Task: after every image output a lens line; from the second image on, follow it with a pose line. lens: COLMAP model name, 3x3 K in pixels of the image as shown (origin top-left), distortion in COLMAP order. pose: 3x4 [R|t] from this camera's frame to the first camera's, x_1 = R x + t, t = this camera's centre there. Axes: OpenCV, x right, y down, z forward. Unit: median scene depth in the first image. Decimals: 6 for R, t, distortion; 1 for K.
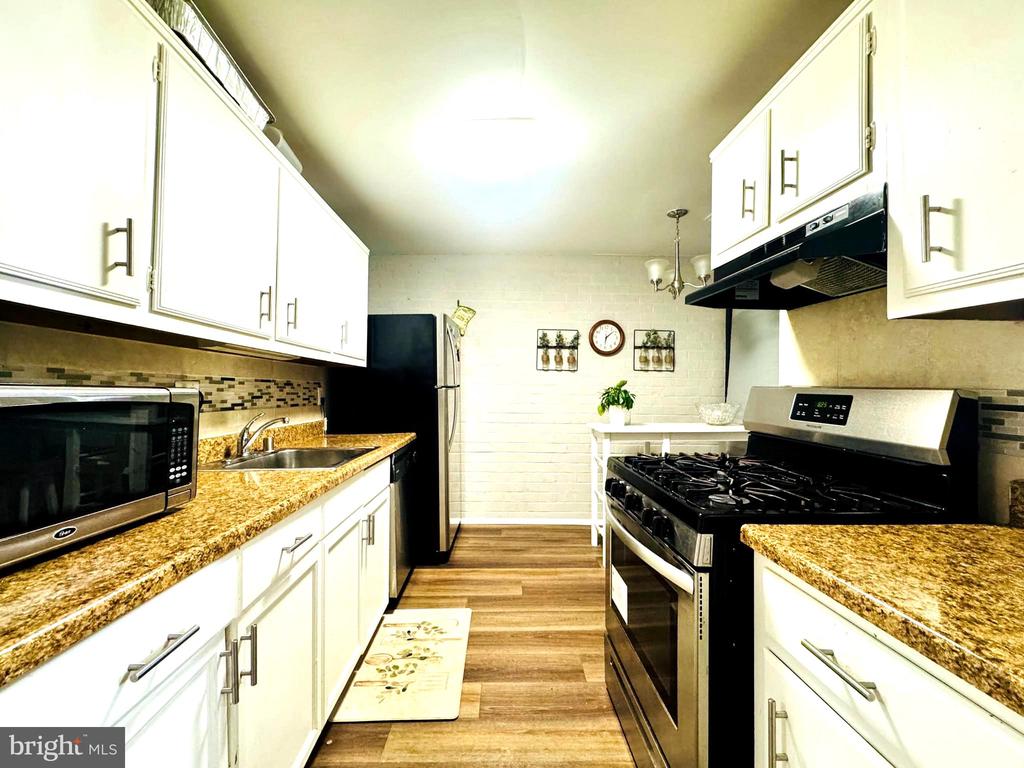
lens RADIAL K [[423.3, 0, 512.0], [0, 423.3, 384.0], [0, 0, 1]] dist [-0.001156, 0.000015]
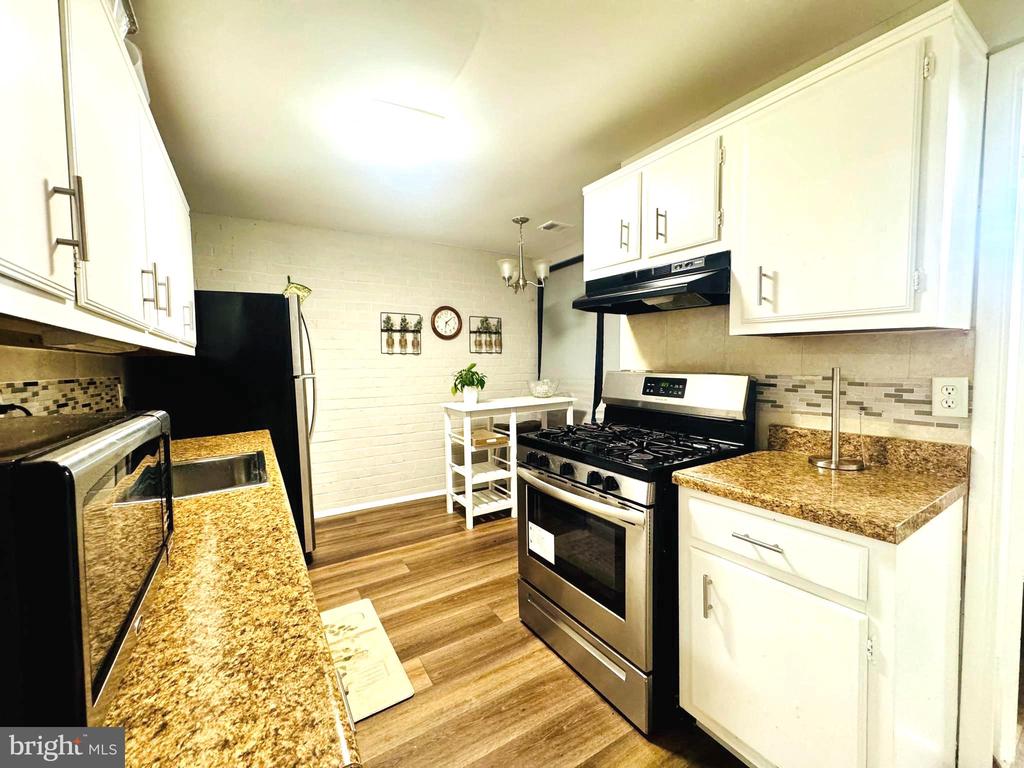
lens RADIAL K [[407.9, 0, 512.0], [0, 407.9, 384.0], [0, 0, 1]] dist [-0.000402, -0.000115]
pose [[0.863202, -0.049148, 0.502460, -0.254089], [0.017078, 0.997523, 0.068233, -0.034055], [-0.504569, -0.050318, 0.861904, 0.020618]]
